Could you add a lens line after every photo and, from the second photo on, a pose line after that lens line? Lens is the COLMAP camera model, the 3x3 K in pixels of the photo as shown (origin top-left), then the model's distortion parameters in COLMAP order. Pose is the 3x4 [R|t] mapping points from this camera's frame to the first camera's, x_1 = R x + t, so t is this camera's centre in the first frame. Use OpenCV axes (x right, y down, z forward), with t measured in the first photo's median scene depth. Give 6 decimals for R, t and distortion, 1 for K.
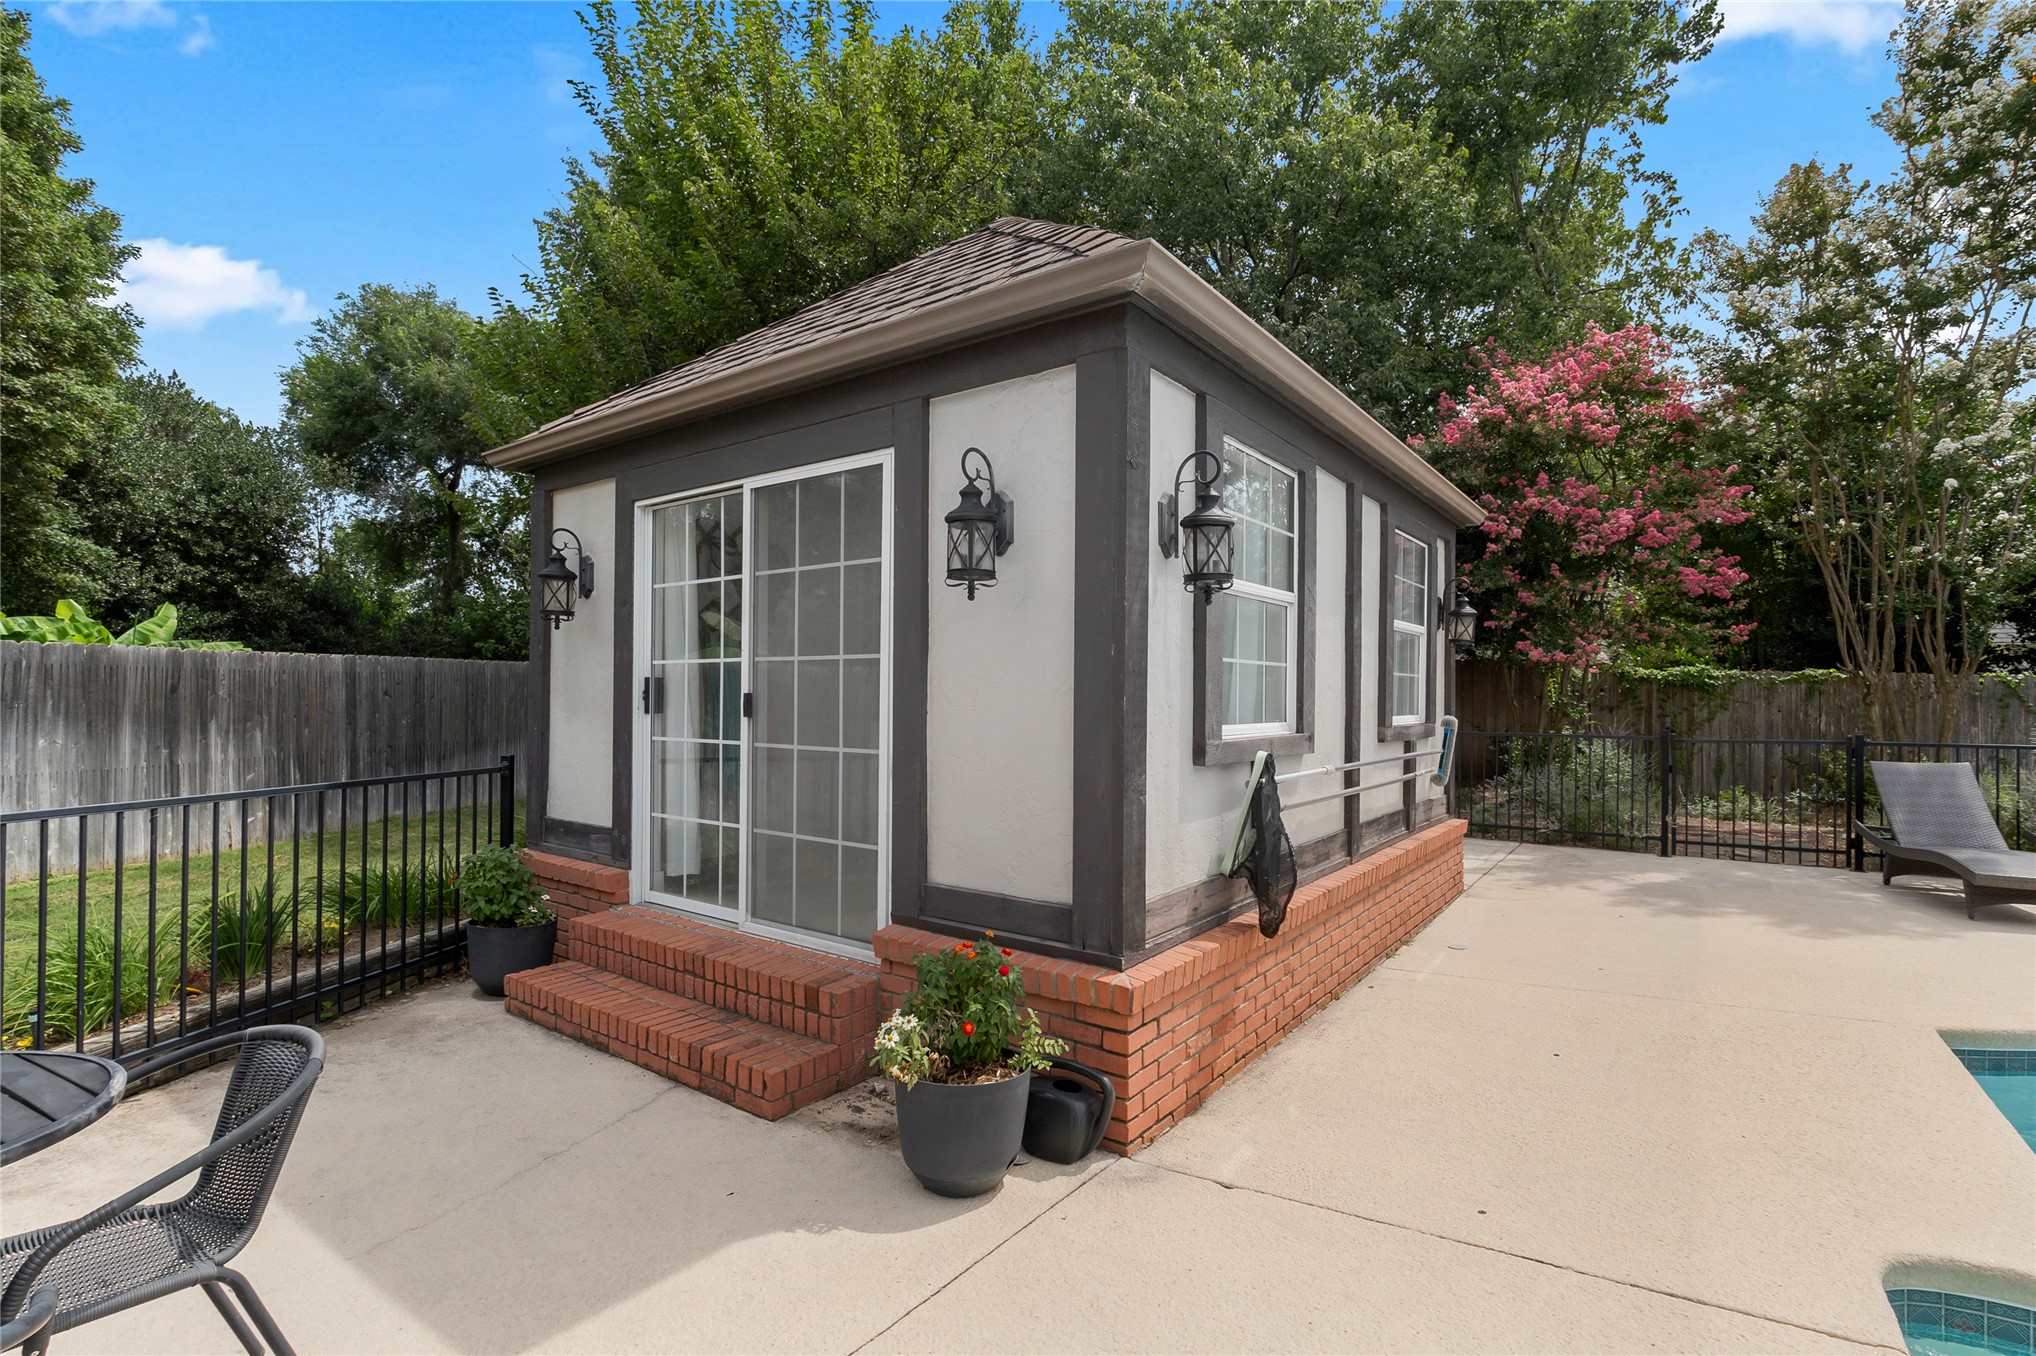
lens RADIAL K [[940.1, 0, 1026.0], [0, 940.1, 688.9], [0, 0, 1]] dist [-0.006212, -0.000700]
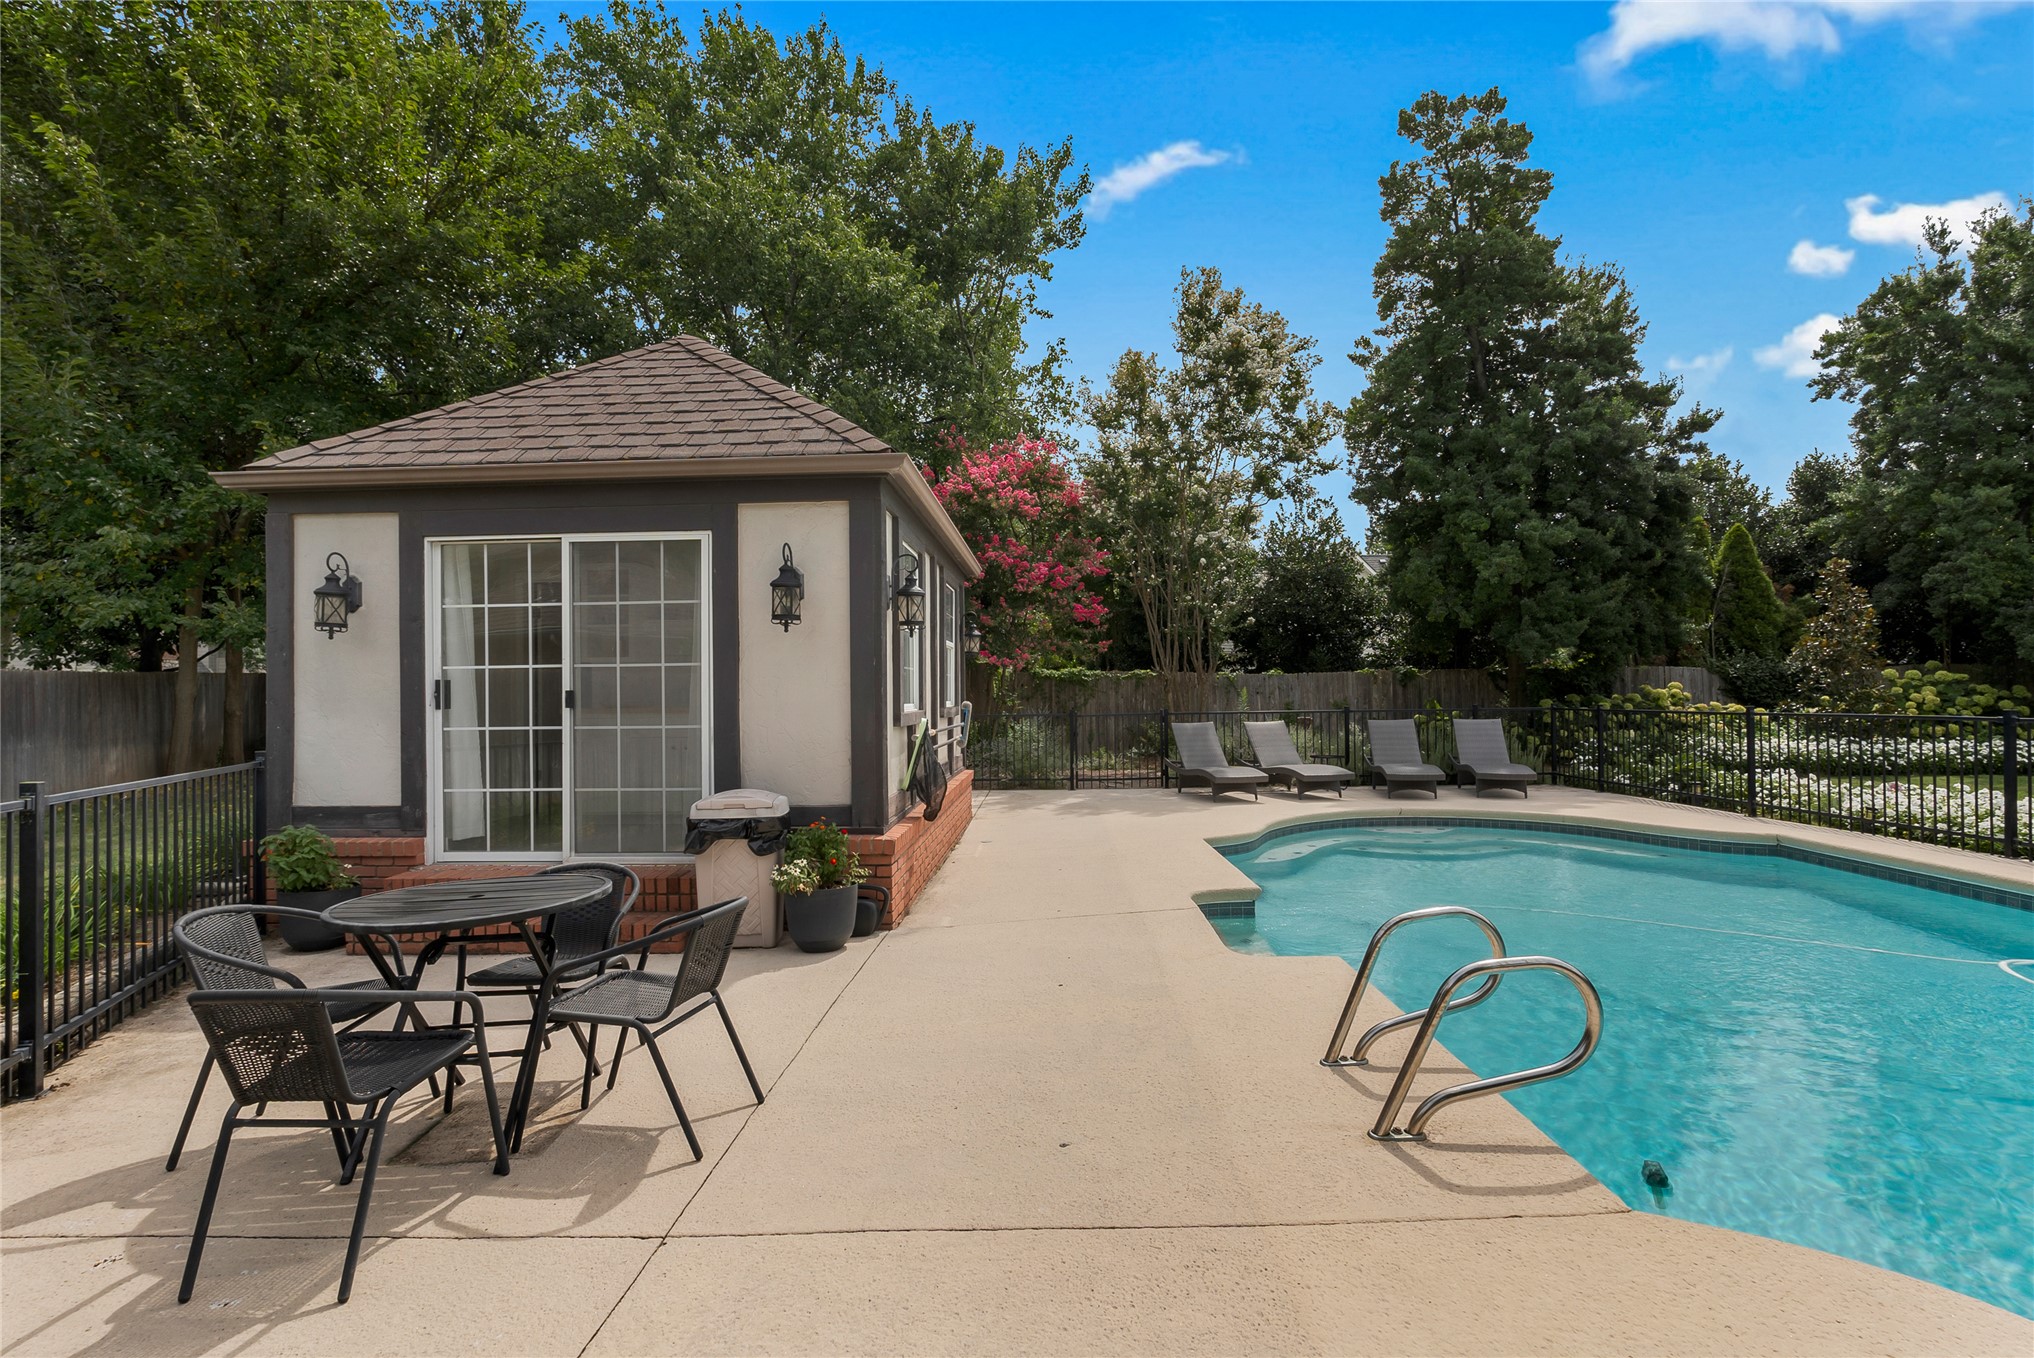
lens RADIAL K [[939.2, 0, 1027.7], [0, 939.2, 683.9], [0, 0, 1]] dist [-0.004710, 0.000087]
pose [[0.828141, -0.010561, 0.560420, -0.221421], [0.013976, 0.999901, -0.001809, 0.002779], [-0.560345, 0.009330, 0.828207, -0.222255]]
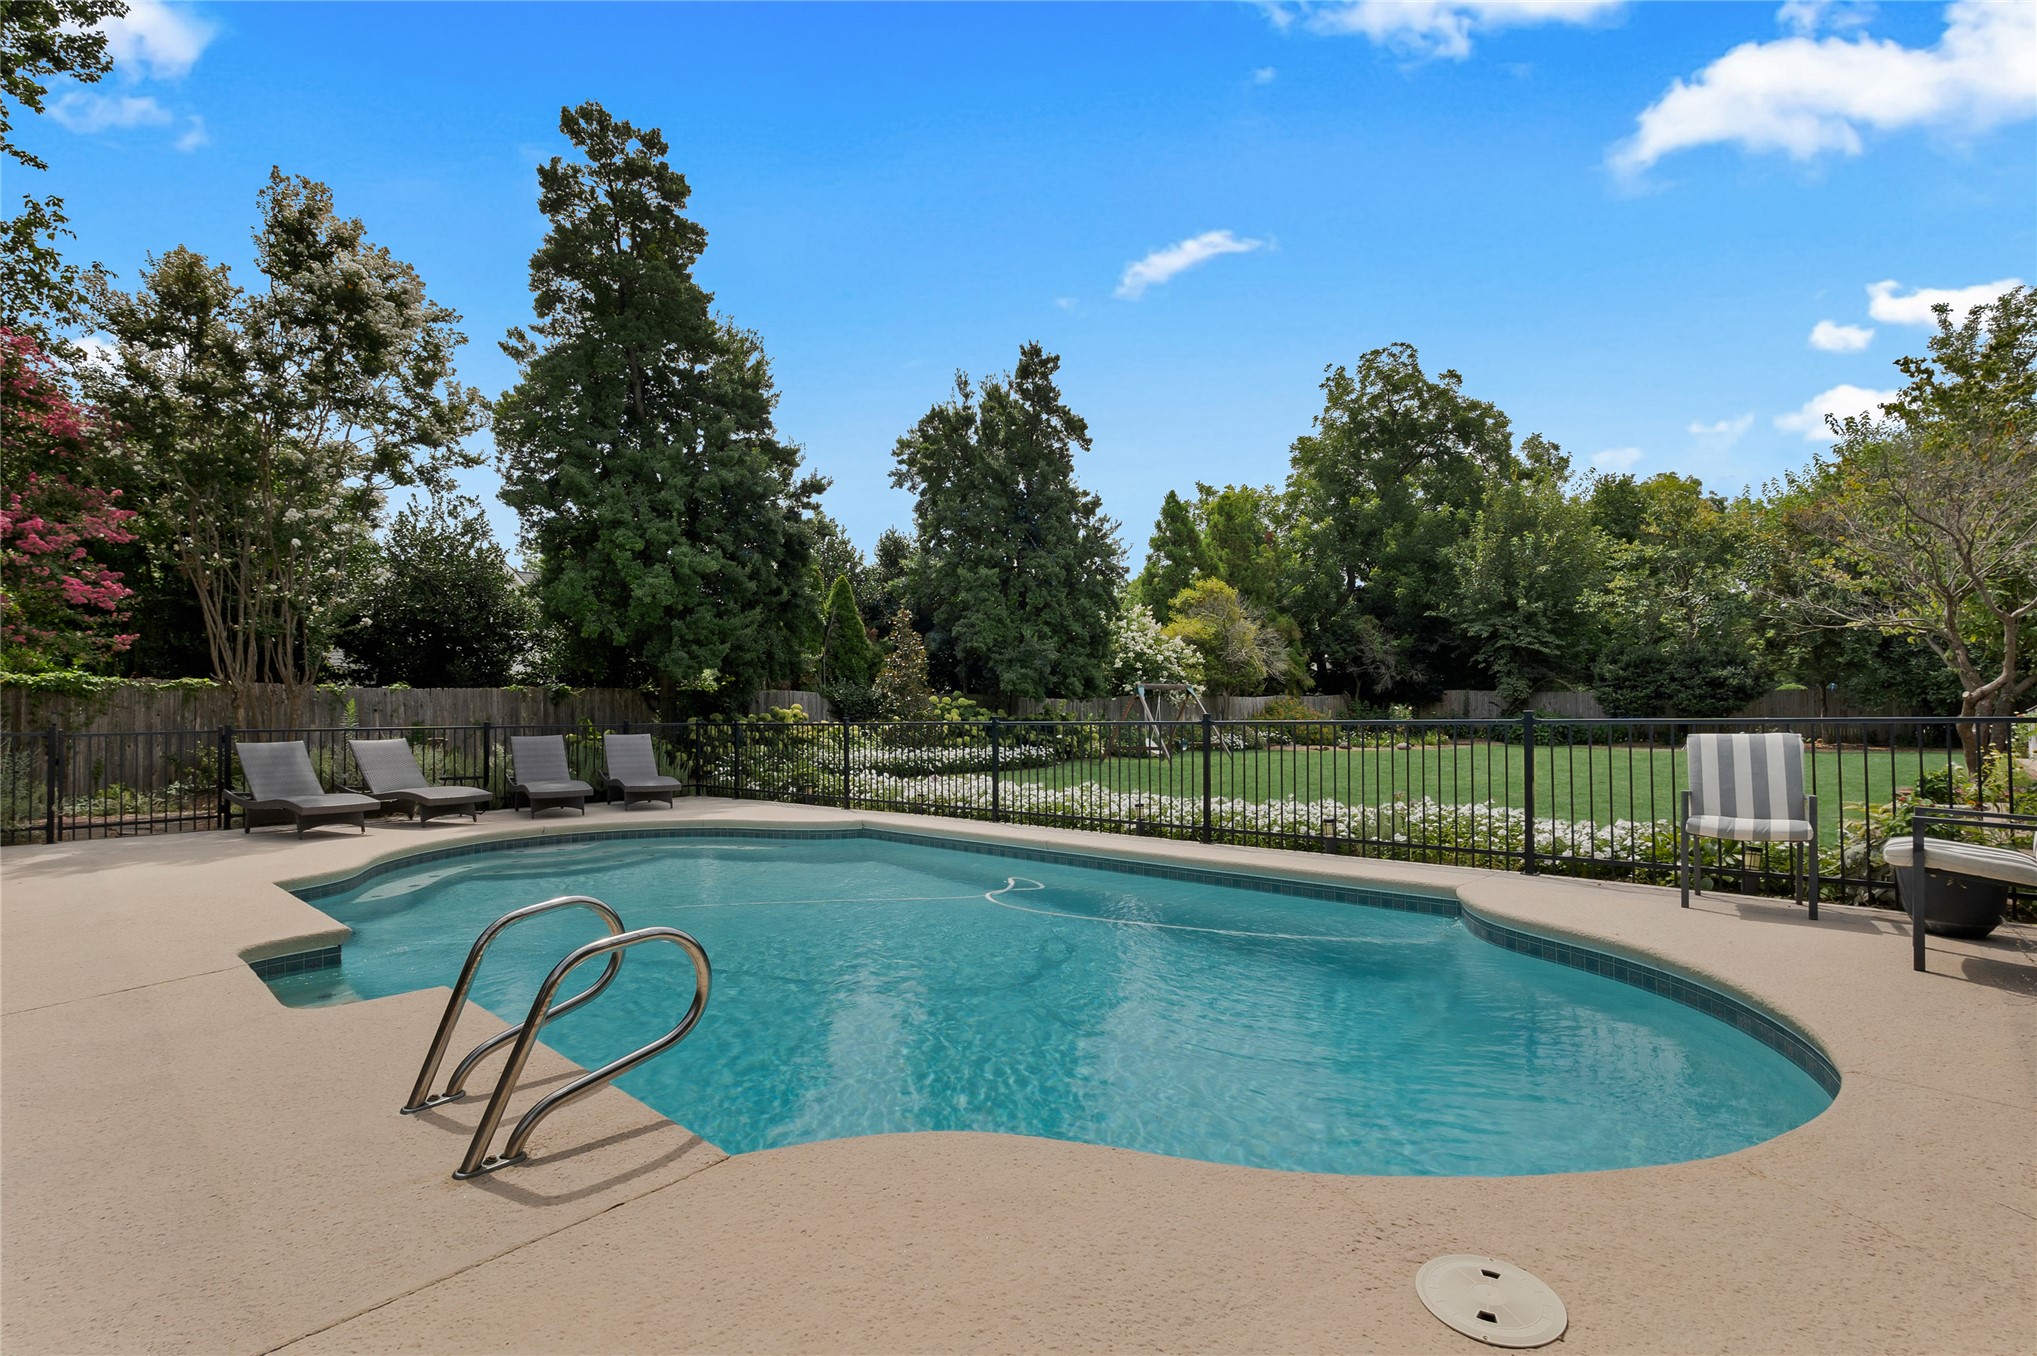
lens RADIAL K [[939.5, 0, 1018.5], [0, 939.5, 692.3], [0, 0, 1]] dist [-0.005252, 0.000613]
pose [[0.142109, 0.014228, 0.989749, -0.194051], [0.004126, 0.999879, -0.014966, 0.021914], [-0.989842, 0.006210, 0.142033, -0.219267]]
